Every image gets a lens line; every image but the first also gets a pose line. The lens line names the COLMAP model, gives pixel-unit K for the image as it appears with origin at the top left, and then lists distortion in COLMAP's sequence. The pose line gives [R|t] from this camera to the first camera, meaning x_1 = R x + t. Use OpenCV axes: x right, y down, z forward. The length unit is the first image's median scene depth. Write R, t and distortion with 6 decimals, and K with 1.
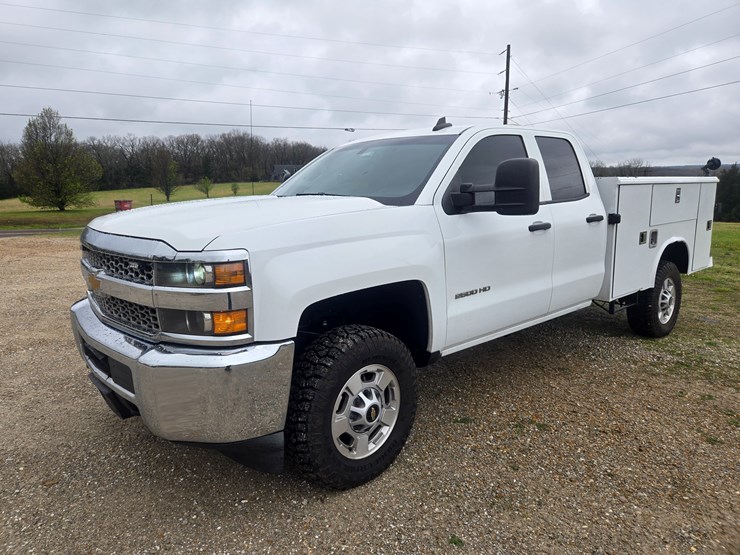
lens RADIAL K [[493.7, 0, 362.6], [0, 493.7, 268.3], [0, 0, 1]] dist [0.080284, -0.060254]
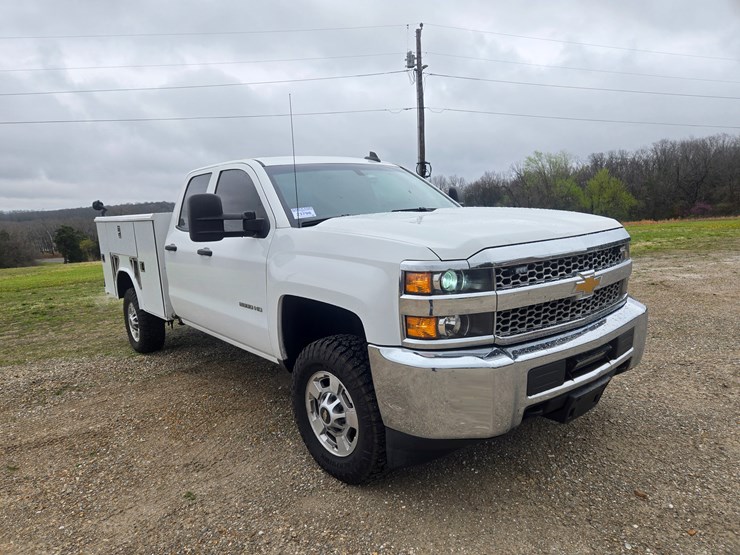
lens RADIAL K [[493.7, 0, 360.2], [0, 493.7, 286.9], [0, 0, 1]] dist [0.080284, -0.060254]
pose [[0.042879, -0.146174, 0.988329, -1.039089], [0.213553, 0.967717, 0.133861, -0.134362], [-0.975990, 0.205321, 0.072711, 0.926710]]
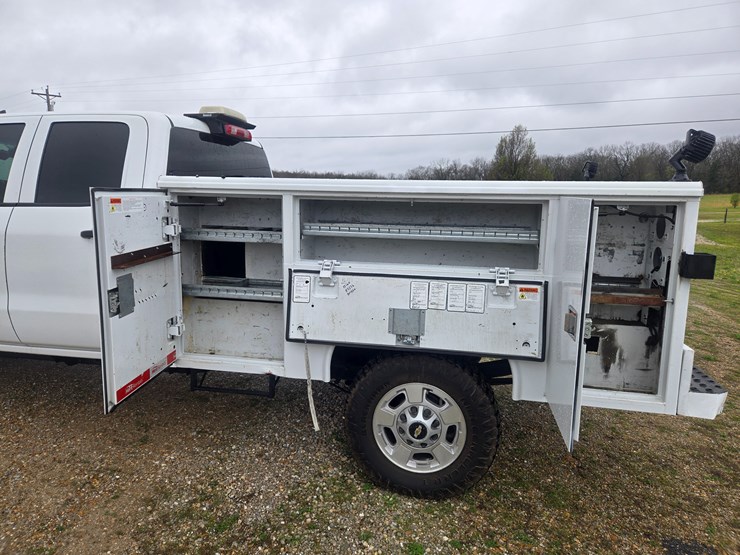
lens RADIAL K [[493.7, 0, 369.3], [0, 493.7, 275.1], [0, 0, 1]] dist [0.080284, -0.060254]
pose [[0.613229, 0.149953, -0.775542, 1.286870], [-0.153895, 0.985682, 0.068897, -0.153931], [0.774769, 0.077102, 0.627526, 0.884365]]
